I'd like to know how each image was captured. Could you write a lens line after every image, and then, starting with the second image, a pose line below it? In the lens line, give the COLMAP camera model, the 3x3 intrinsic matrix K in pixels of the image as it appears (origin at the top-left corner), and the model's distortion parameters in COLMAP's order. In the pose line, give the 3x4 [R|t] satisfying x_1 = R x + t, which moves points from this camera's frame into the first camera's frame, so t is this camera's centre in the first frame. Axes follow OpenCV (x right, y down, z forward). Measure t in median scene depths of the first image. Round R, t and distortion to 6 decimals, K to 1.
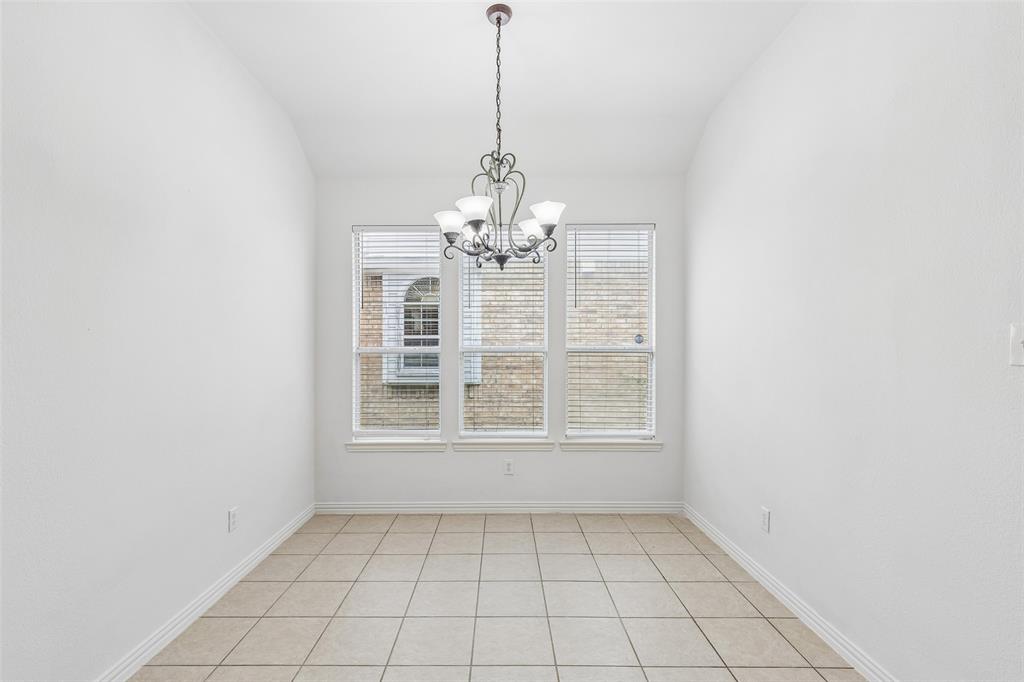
lens RADIAL K [[463.4, 0, 472.8], [0, 463.4, 347.3], [0, 0, 1]] dist [0.003127, -0.000376]
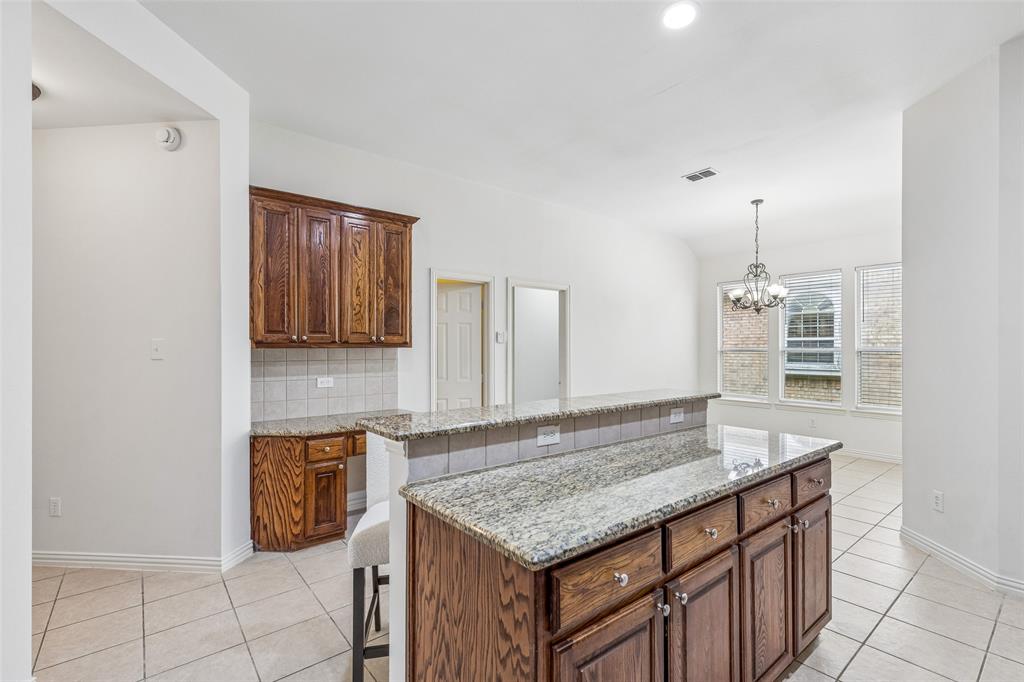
lens RADIAL K [[463.4, 0, 510.8], [0, 463.4, 343.8], [0, 0, 1]] dist [0.003127, -0.000376]
pose [[0.637450, -0.005303, -0.770474, 0.323205], [0.004133, 0.999985, -0.003463, -0.008053], [0.770481, -0.000977, 0.637462, -0.422244]]
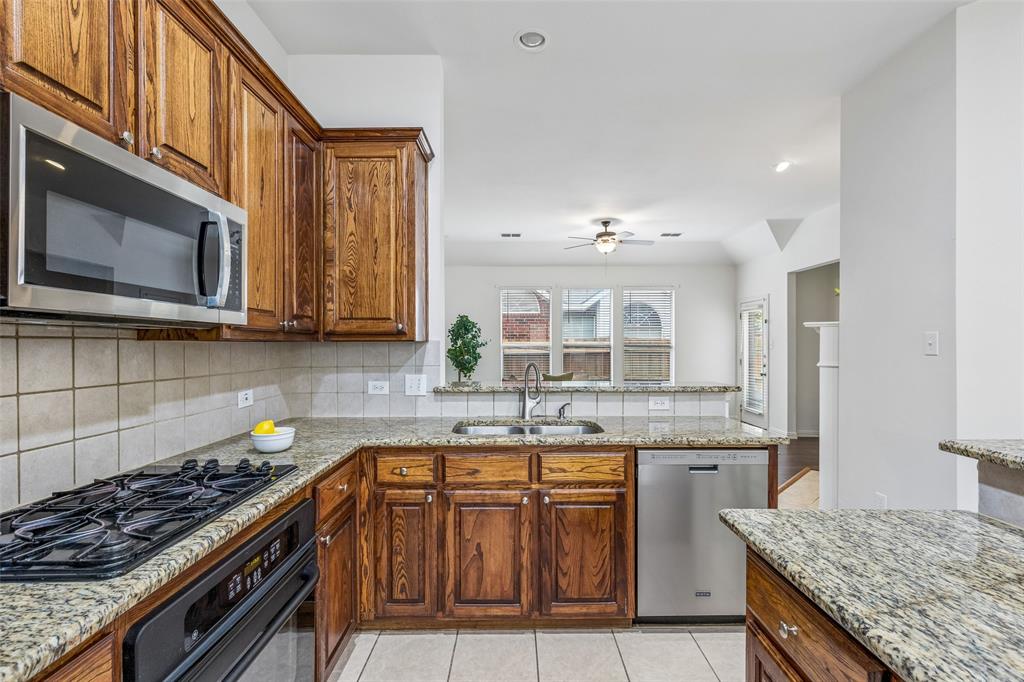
lens RADIAL K [[463.4, 0, 514.6], [0, 463.4, 344.7], [0, 0, 1]] dist [0.003127, -0.000376]
pose [[-0.999971, 0.002258, -0.007223, 0.301011], [0.002303, 0.999978, -0.006257, -0.006010], [0.007209, -0.006273, -0.999954, -0.171933]]
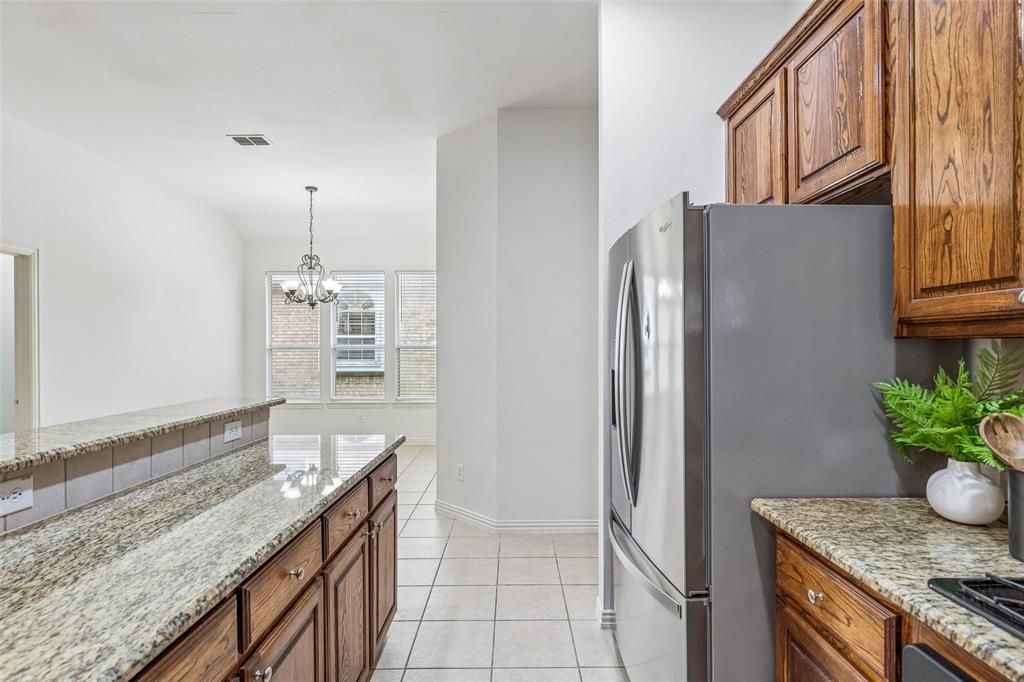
lens RADIAL K [[504.4, 0, 514.2], [0, 504.4, 345.9], [0, 0, 1]] dist [0.000991, 0.000783]
pose [[0.999937, -0.001956, 0.011072, 0.298732], [0.001859, 0.999960, 0.008763, -0.007708], [-0.011089, -0.008742, 0.999900, -0.405010]]
